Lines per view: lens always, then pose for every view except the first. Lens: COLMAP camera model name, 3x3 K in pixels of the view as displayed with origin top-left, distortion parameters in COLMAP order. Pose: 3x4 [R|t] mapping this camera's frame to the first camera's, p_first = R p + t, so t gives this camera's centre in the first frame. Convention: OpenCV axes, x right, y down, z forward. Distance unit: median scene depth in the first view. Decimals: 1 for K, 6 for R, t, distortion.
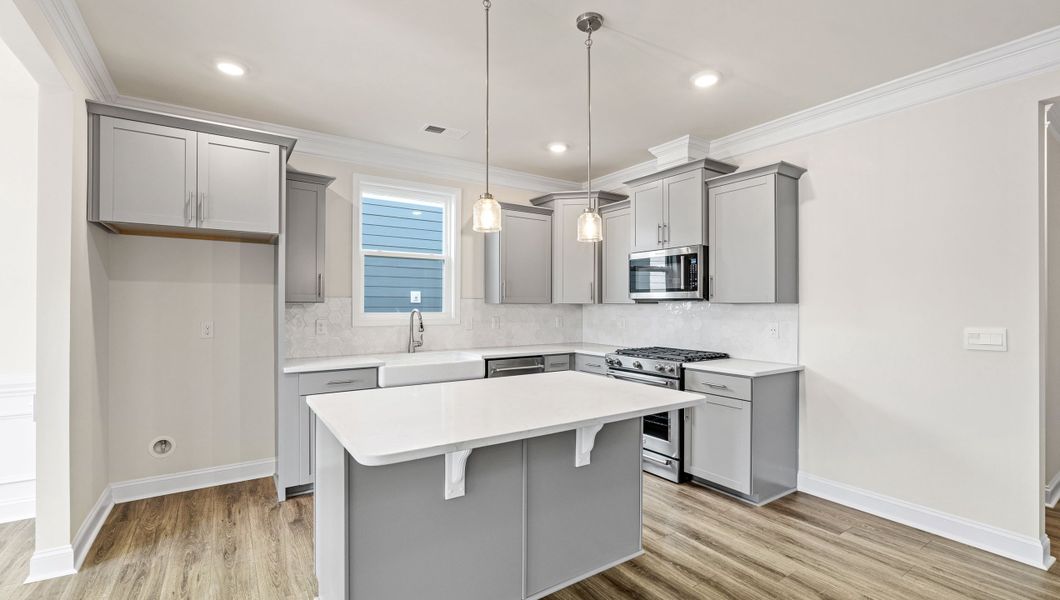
lens RADIAL K [[461.0, 0, 536.4], [0, 461.0, 301.0], [0, 0, 1]] dist [-0.004279, 0.000664]
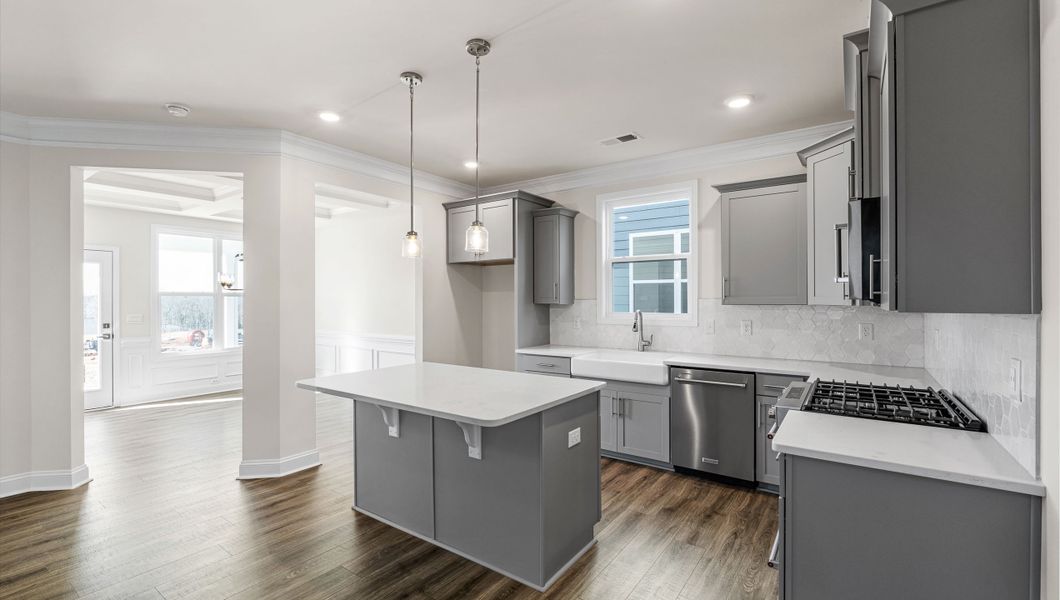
lens RADIAL K [[461.0, 0, 535.8], [0, 461.0, 298.7], [0, 0, 1]] dist [-0.004279, 0.000664]
pose [[0.356412, -0.005480, -0.934313, 0.766983], [0.011769, 0.999930, -0.001375, -0.011027], [0.934255, -0.010506, 0.356451, 0.491269]]
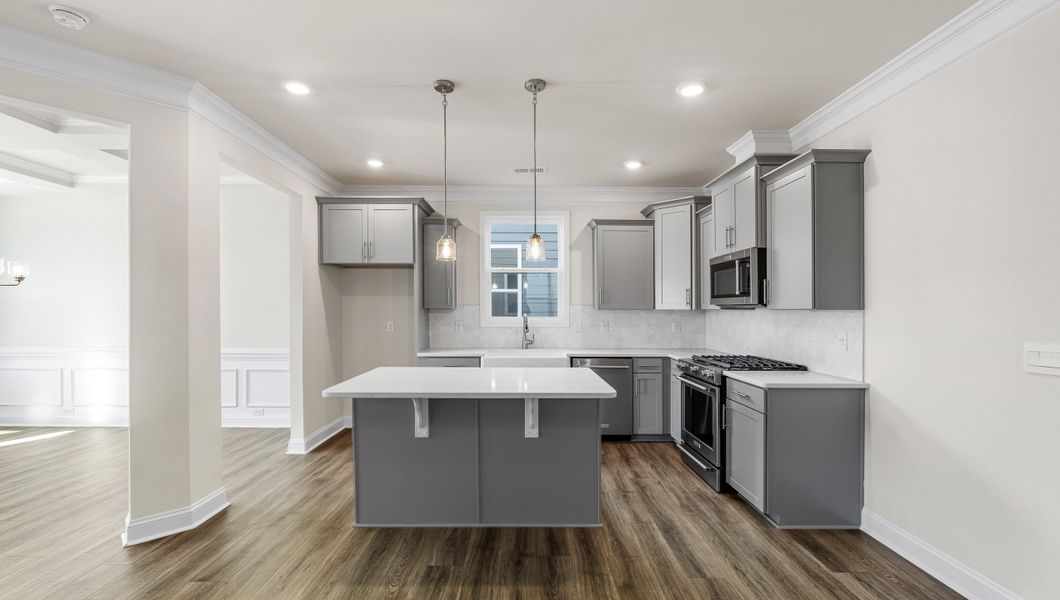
lens RADIAL K [[461.0, 0, 530.0], [0, 461.0, 308.9], [0, 0, 1]] dist [-0.004279, 0.000664]
pose [[0.837633, -0.000751, -0.546233, 0.515432], [0.003679, 0.999984, 0.004267, -0.001854], [0.546221, -0.005584, 0.837622, -0.042317]]
